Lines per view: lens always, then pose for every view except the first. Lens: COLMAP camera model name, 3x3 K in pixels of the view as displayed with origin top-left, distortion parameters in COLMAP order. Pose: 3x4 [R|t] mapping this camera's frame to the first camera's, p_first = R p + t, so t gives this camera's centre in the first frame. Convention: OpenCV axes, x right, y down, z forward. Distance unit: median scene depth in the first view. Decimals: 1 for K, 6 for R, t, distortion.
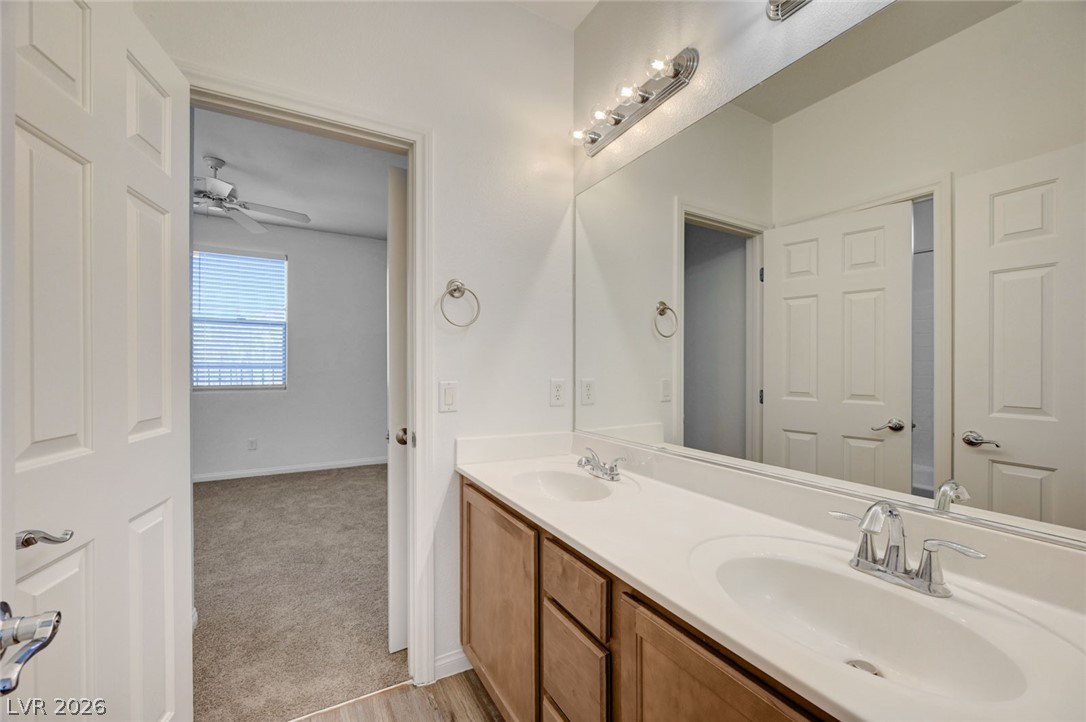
lens RADIAL K [[433.0, 0, 539.6], [0, 433.0, 368.1], [0, 0, 1]] dist [-0.006093, 0.001259]
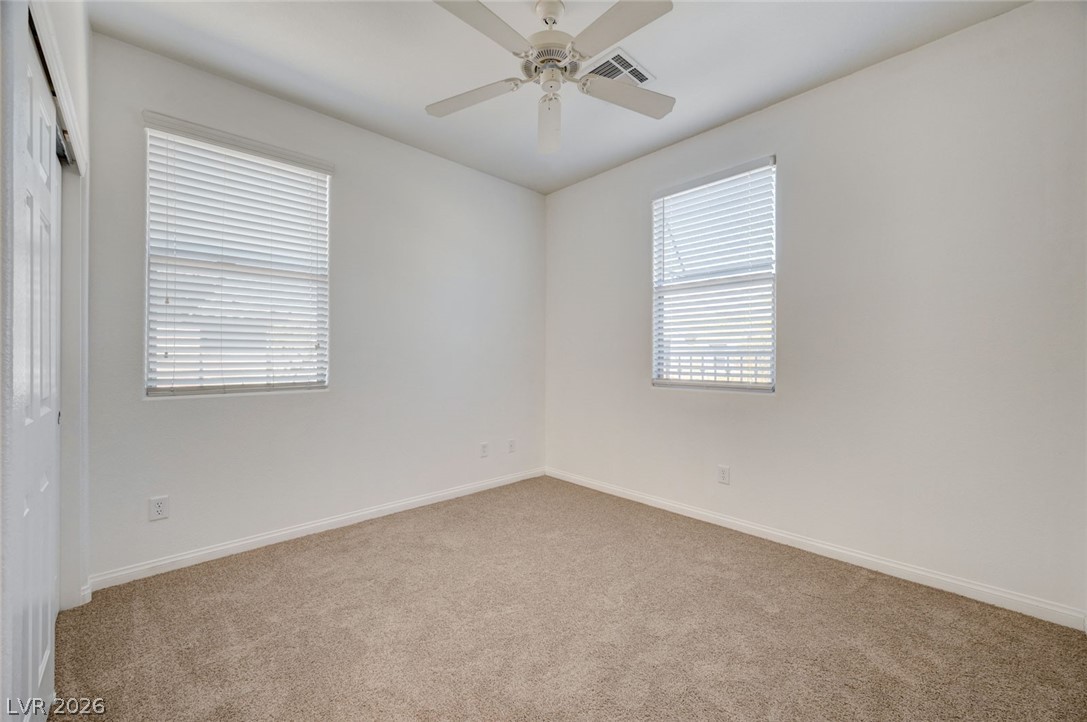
lens RADIAL K [[433.4, 0, 547.5], [0, 433.4, 353.4], [0, 0, 1]] dist [-0.006093, 0.001259]
pose [[0.228578, -0.018398, -0.973352, -0.106925], [0.003864, 0.999831, -0.017991, 0.008259], [0.973518, 0.000352, 0.228610, 0.588970]]
